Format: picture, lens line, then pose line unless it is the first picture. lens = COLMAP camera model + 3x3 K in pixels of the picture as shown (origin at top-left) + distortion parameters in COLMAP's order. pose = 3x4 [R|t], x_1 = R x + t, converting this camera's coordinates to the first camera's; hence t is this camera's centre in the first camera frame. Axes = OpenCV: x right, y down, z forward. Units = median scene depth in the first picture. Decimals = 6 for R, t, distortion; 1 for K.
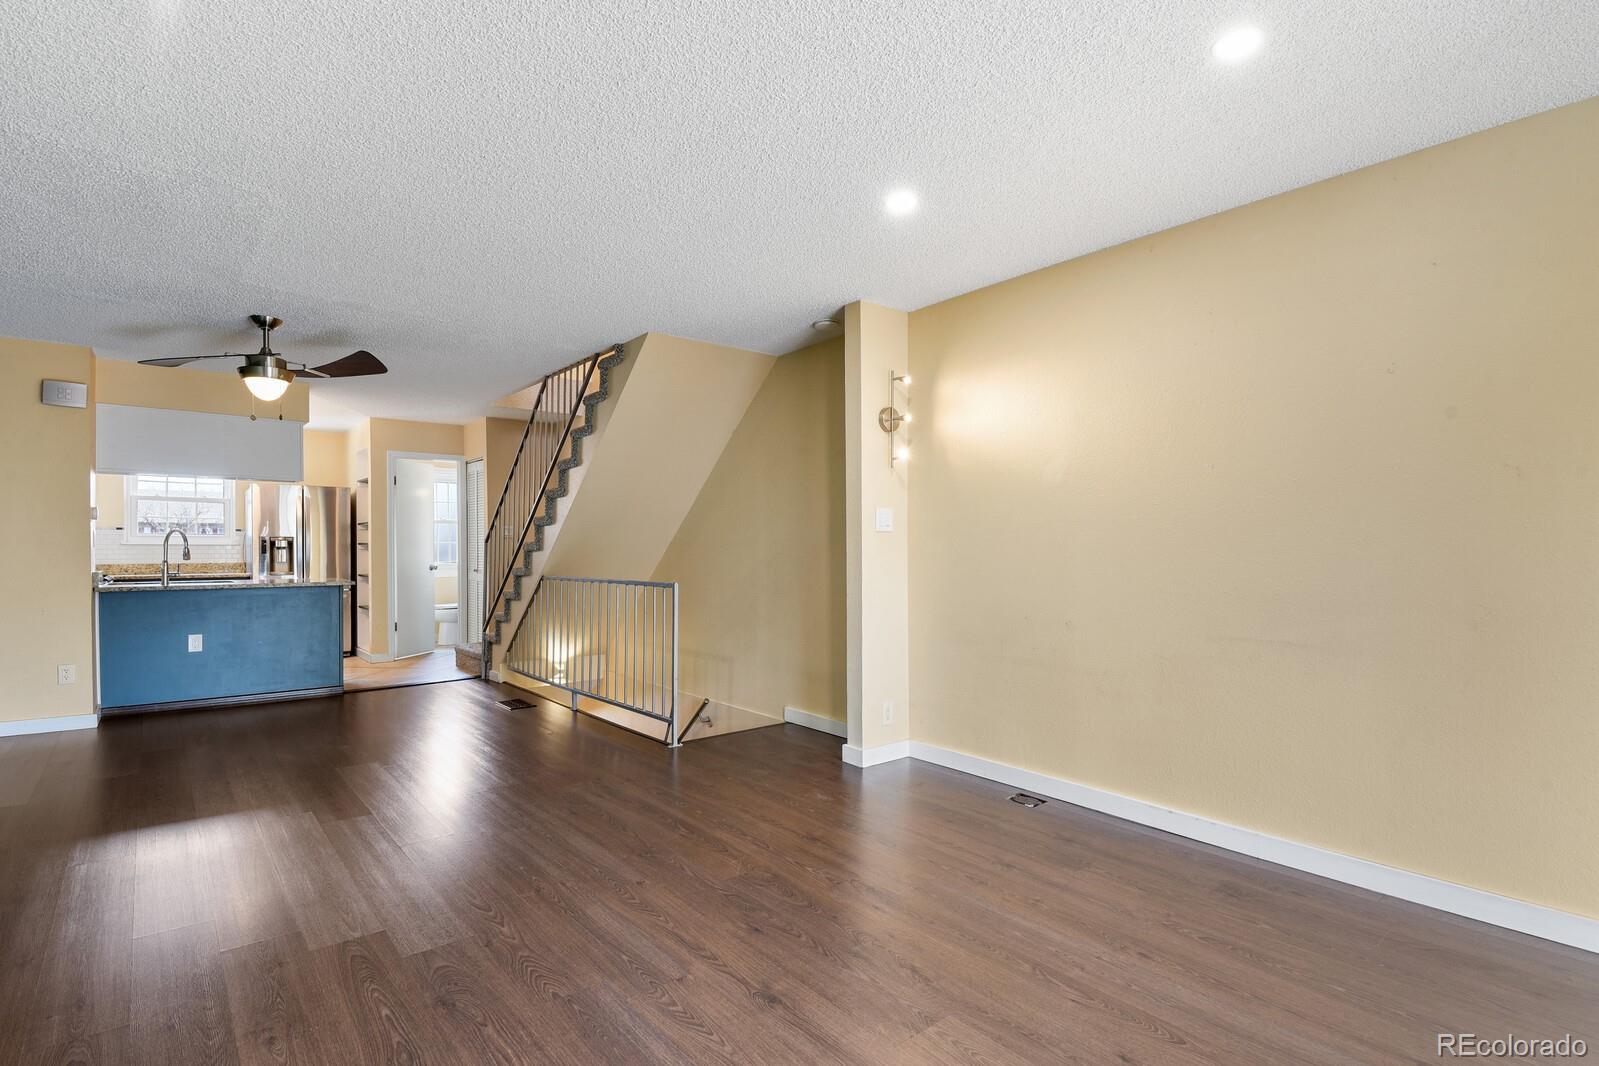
lens RADIAL K [[776.0, 0, 800.0], [0, 776.0, 539.1], [0, 0, 1]] dist [0.008861, -0.011904]
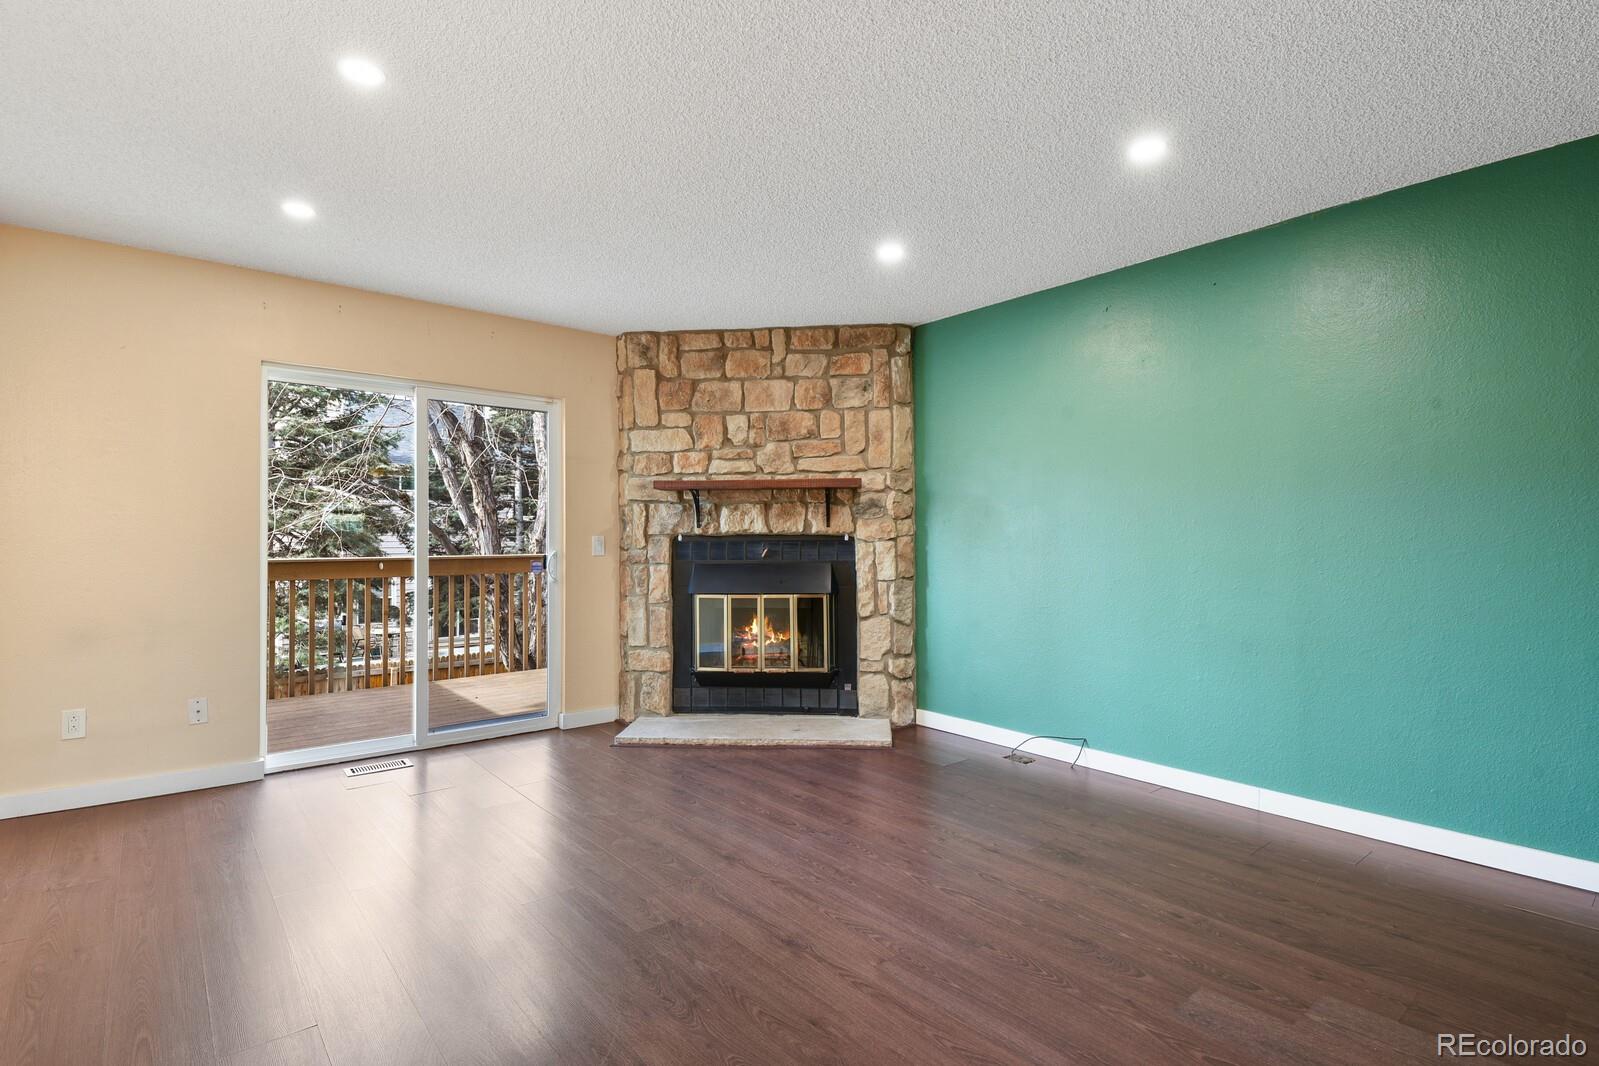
lens RADIAL K [[776.0, 0, 796.9], [0, 776.0, 535.4], [0, 0, 1]] dist [0.008861, -0.011904]
pose [[-0.999992, 0.002874, -0.002815, -0.042039], [0.002901, 0.999952, -0.009337, 0.022001], [0.002788, -0.009345, -0.999952, 2.013079]]
